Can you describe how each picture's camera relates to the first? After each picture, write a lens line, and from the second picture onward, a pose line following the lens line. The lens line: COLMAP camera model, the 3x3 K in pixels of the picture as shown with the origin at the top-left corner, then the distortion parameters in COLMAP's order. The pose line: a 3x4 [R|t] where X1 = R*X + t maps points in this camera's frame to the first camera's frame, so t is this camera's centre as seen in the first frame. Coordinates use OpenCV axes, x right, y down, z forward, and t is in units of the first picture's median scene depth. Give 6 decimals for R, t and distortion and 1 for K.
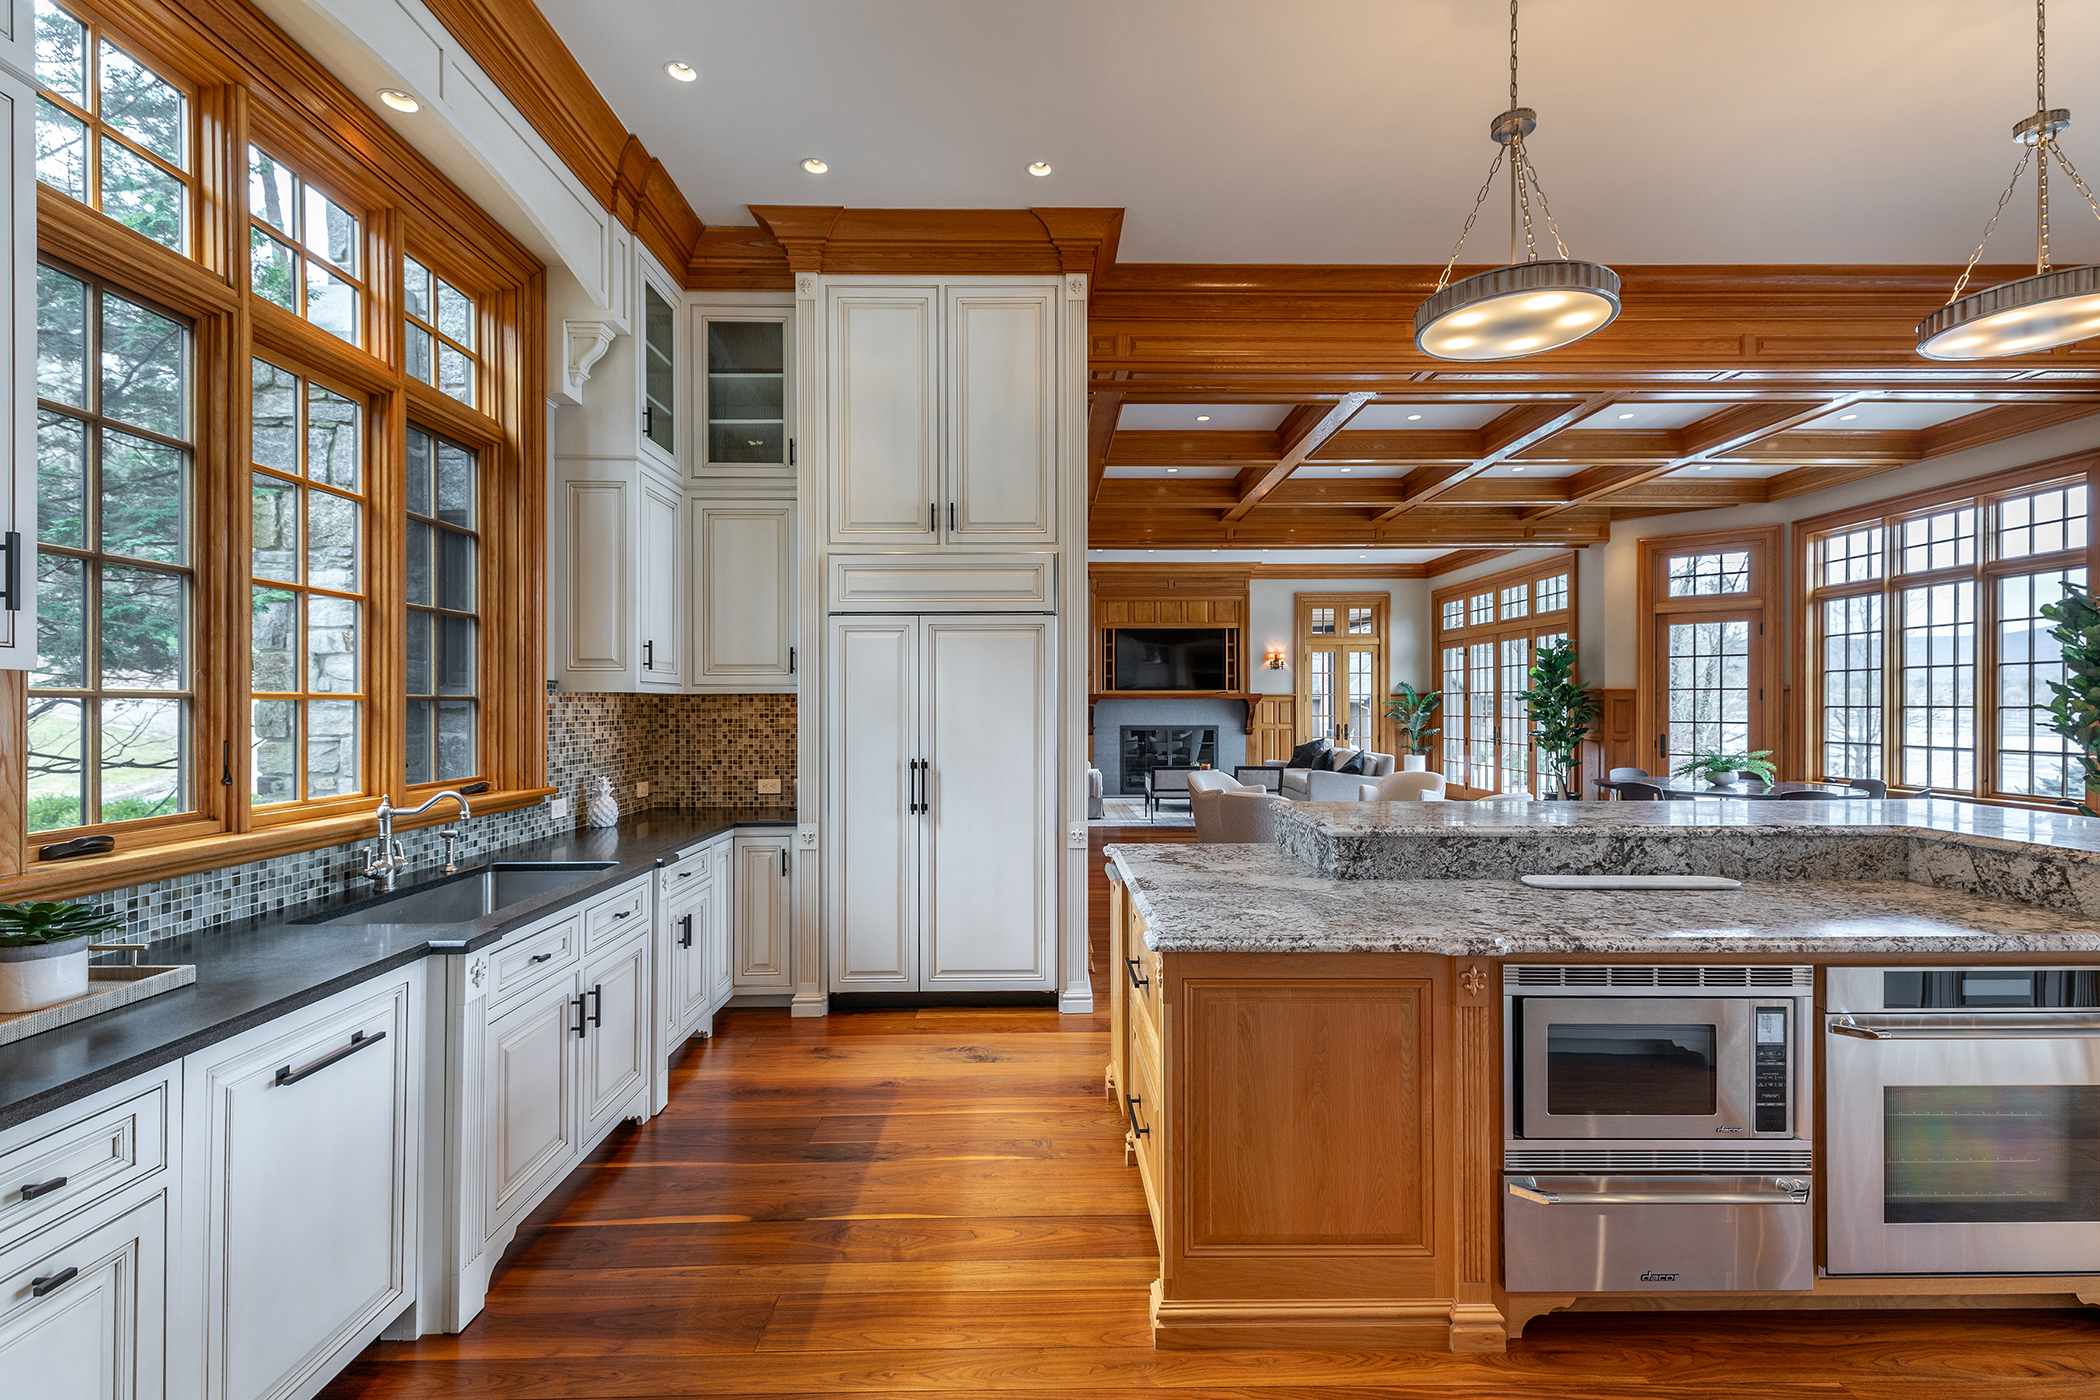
lens RADIAL K [[959.3, 0, 1054.5], [0, 959.3, 727.0], [0, 0, 1]] dist [0.032246, -0.013925]
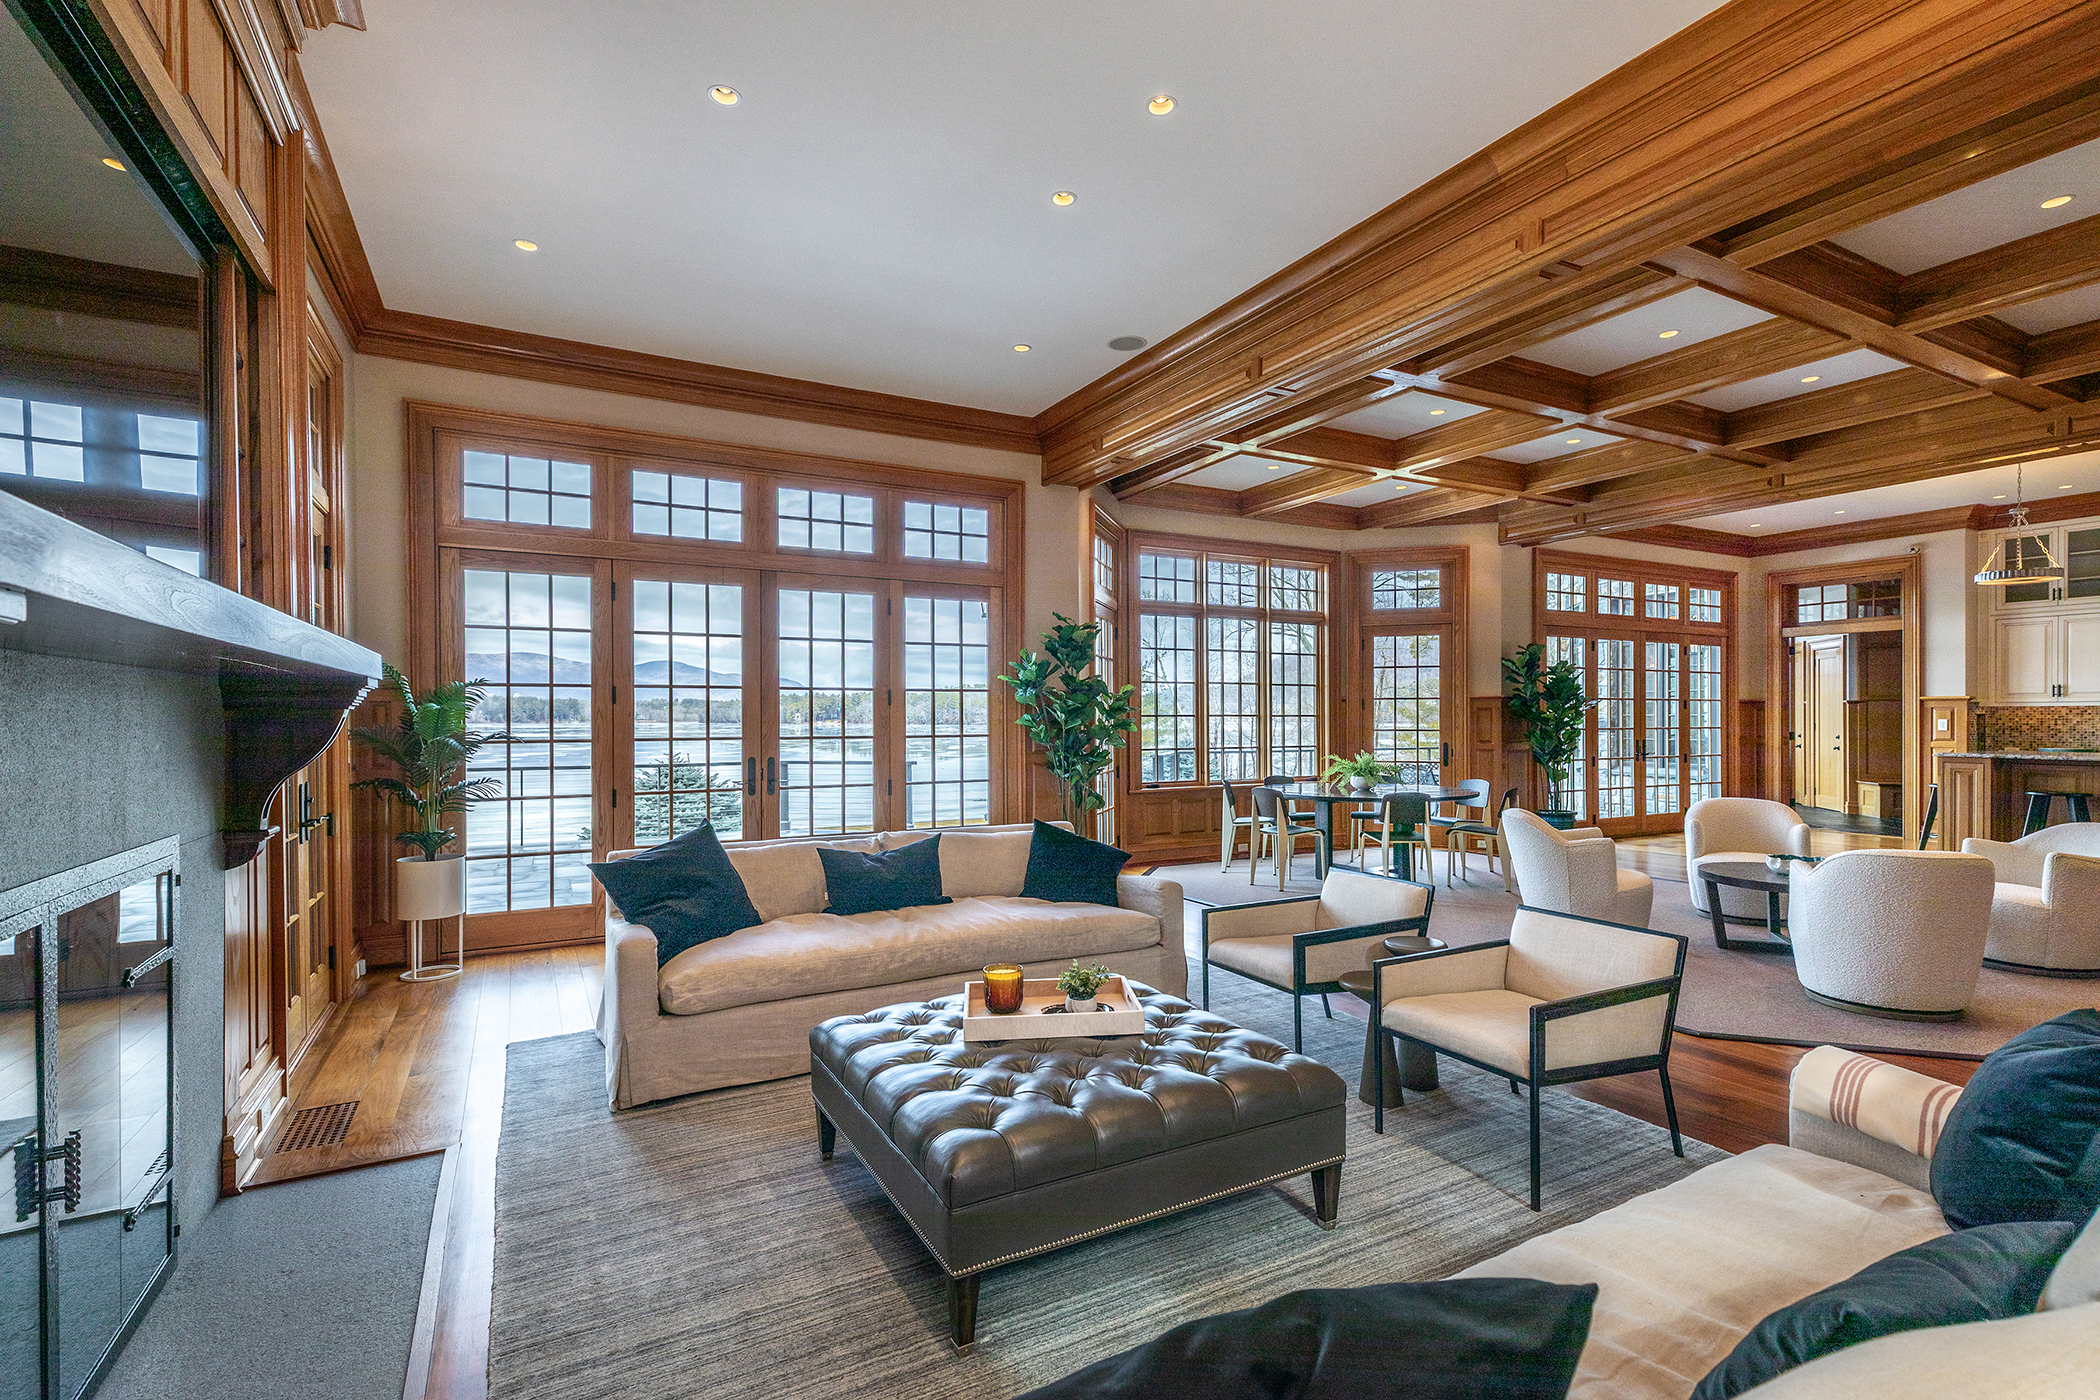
lens RADIAL K [[959.3, 0, 1054.5], [0, 959.3, 727.0], [0, 0, 1]] dist [0.032246, -0.013925]
pose [[-0.472162, -0.002163, 0.881509, -0.044834], [0.028835, 0.999424, 0.017898, -0.017807], [-0.881040, 0.033869, -0.471827, 0.953665]]
